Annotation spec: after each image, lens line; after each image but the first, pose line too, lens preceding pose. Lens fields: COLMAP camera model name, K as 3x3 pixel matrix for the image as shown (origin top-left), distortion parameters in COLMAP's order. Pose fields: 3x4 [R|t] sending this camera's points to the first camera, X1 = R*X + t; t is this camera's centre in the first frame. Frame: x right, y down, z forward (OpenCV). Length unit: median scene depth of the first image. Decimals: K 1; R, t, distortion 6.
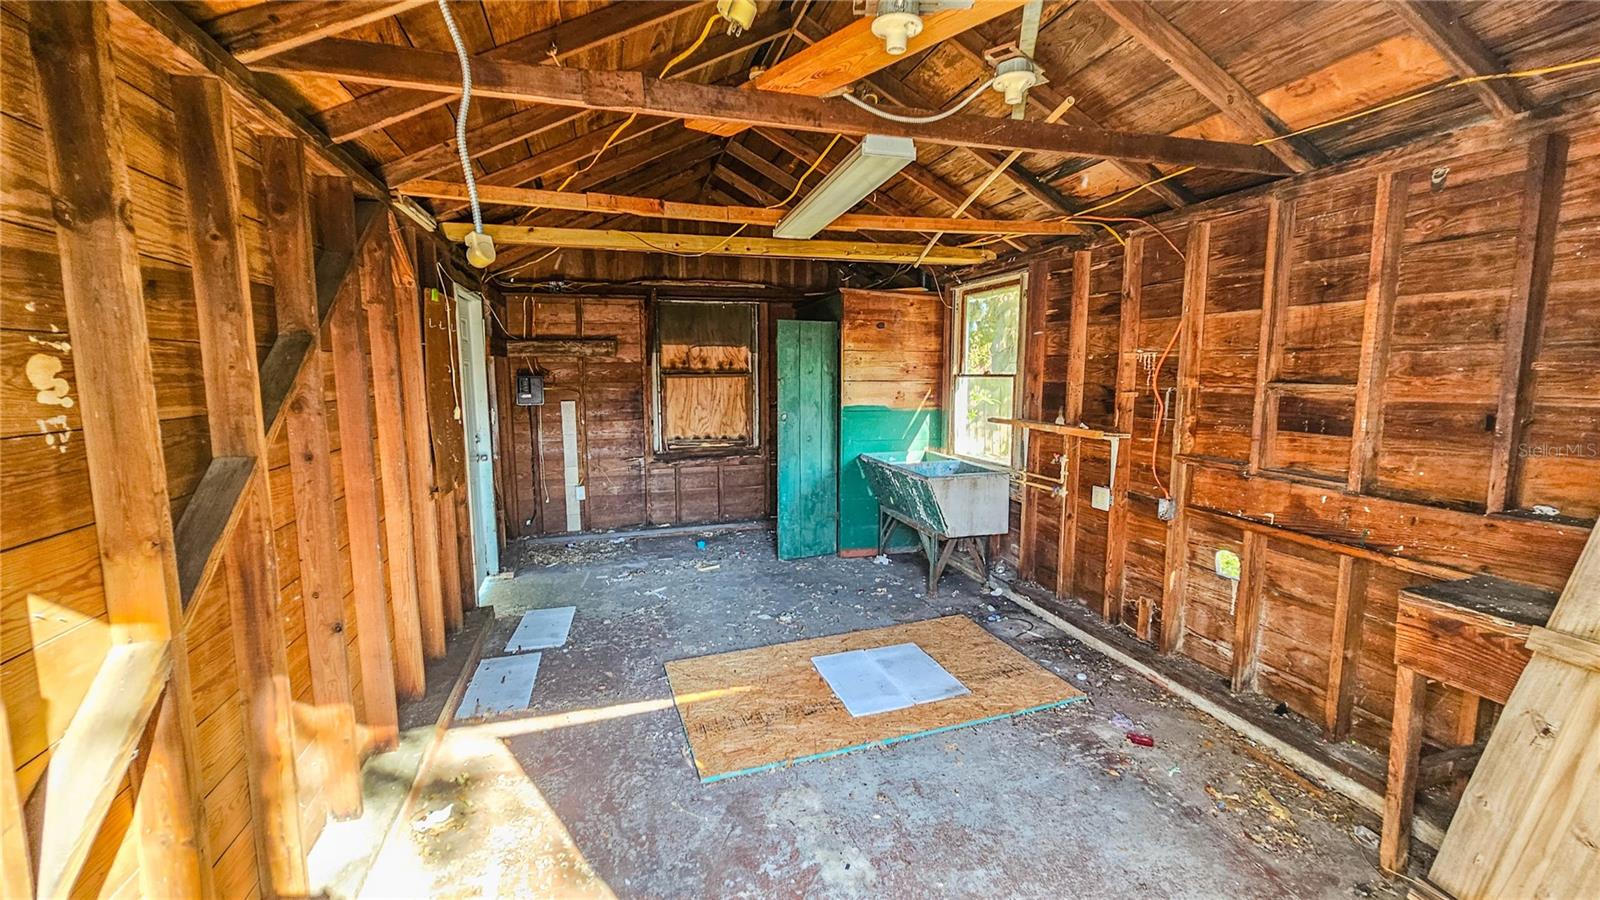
lens RADIAL K [[651.6, 0, 802.3], [0, 651.6, 450.6], [0, 0, 1]] dist [0.002336, 0.000109]
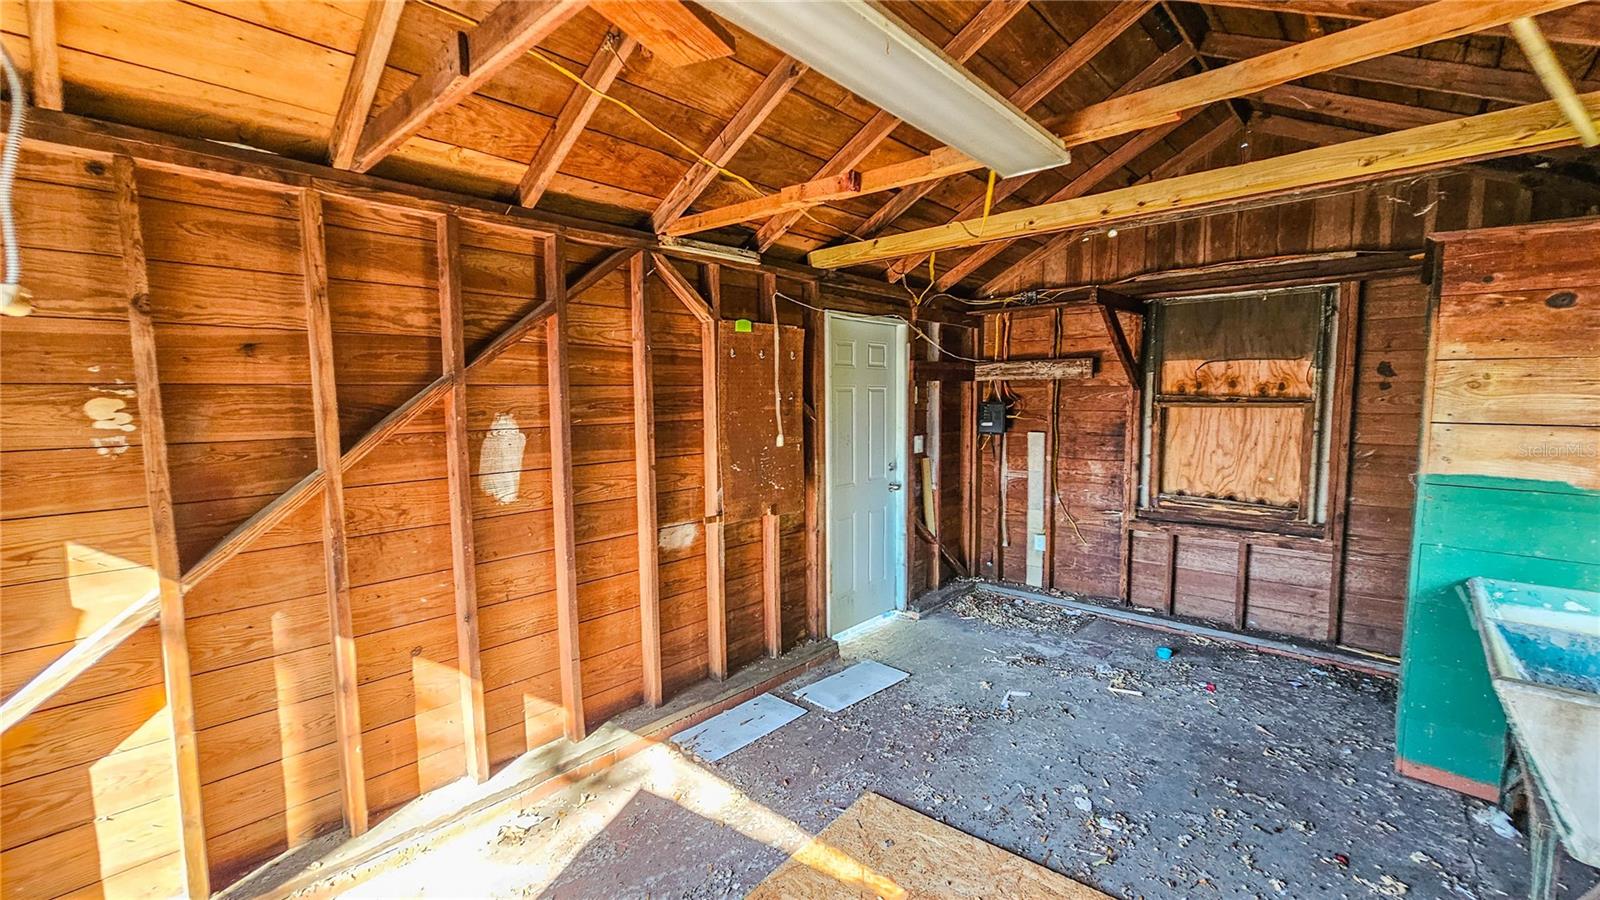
lens RADIAL K [[651.6, 0, 802.3], [0, 651.6, 450.6], [0, 0, 1]] dist [0.002336, 0.000109]
pose [[0.518191, 0.079029, -0.851606, 0.203839], [-0.103557, 0.994193, 0.029248, -0.044945], [0.848972, 0.073034, 0.523367, 0.300279]]
